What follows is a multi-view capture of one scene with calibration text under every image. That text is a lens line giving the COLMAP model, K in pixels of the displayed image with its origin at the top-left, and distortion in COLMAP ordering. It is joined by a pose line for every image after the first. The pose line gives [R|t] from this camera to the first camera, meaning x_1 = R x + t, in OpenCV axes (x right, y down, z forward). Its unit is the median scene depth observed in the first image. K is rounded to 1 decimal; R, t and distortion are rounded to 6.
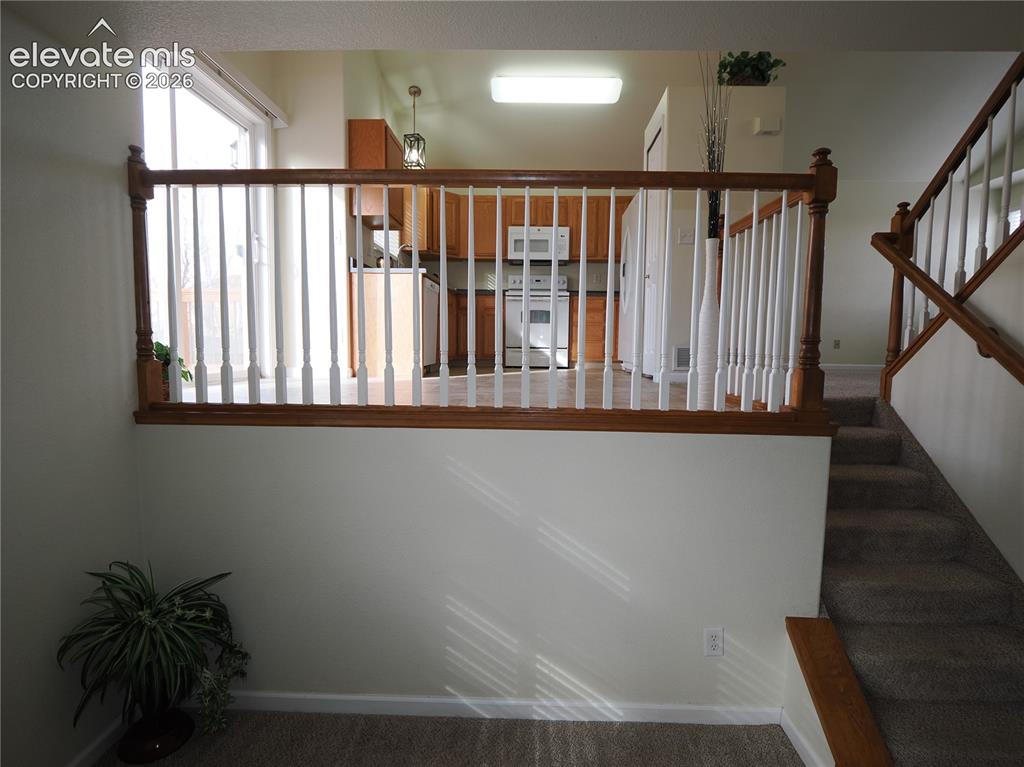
lens RADIAL K [[507.2, 0, 518.1], [0, 507.2, 384.9], [0, 0, 1]] dist [-0.011920, 0.001111]
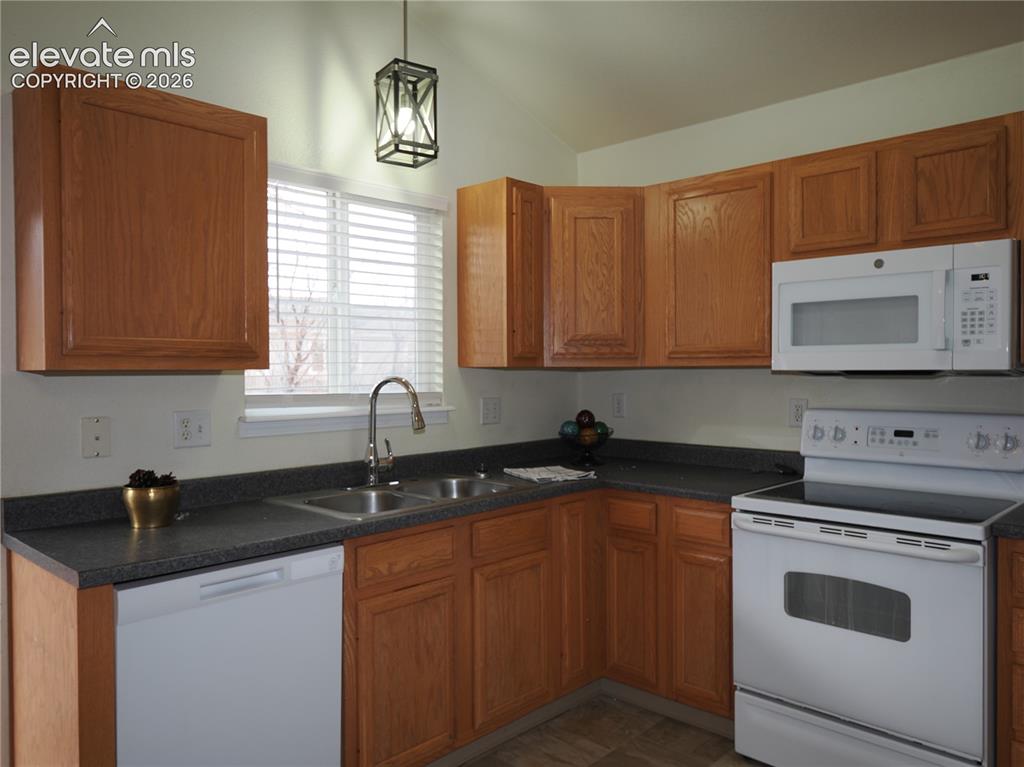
lens RADIAL K [[757.6, 0, 512.0], [0, 757.6, 383.5], [0, 0, 1]] dist [-0.004114, -0.001181]
pose [[0.741476, -0.003211, -0.670972, 0.167153], [-0.043073, 0.997698, -0.052374, -0.211367], [0.669595, 0.067735, 0.739631, 0.570308]]
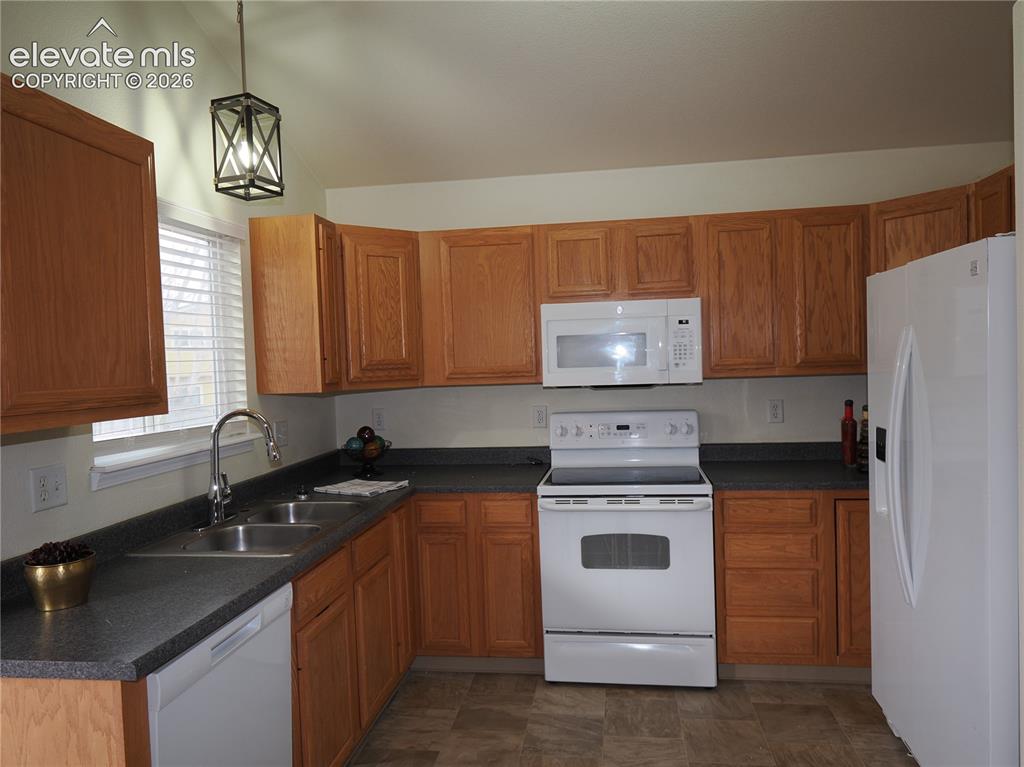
lens RADIAL K [[700.8, 0, 525.5], [0, 700.8, 389.6], [0, 0, 1]] dist [-0.003576, 0.000475]
pose [[0.992760, -0.039989, -0.113265, 0.027467], [0.035250, 0.998430, -0.043540, -0.223972], [0.114828, 0.039232, 0.992610, 0.463442]]
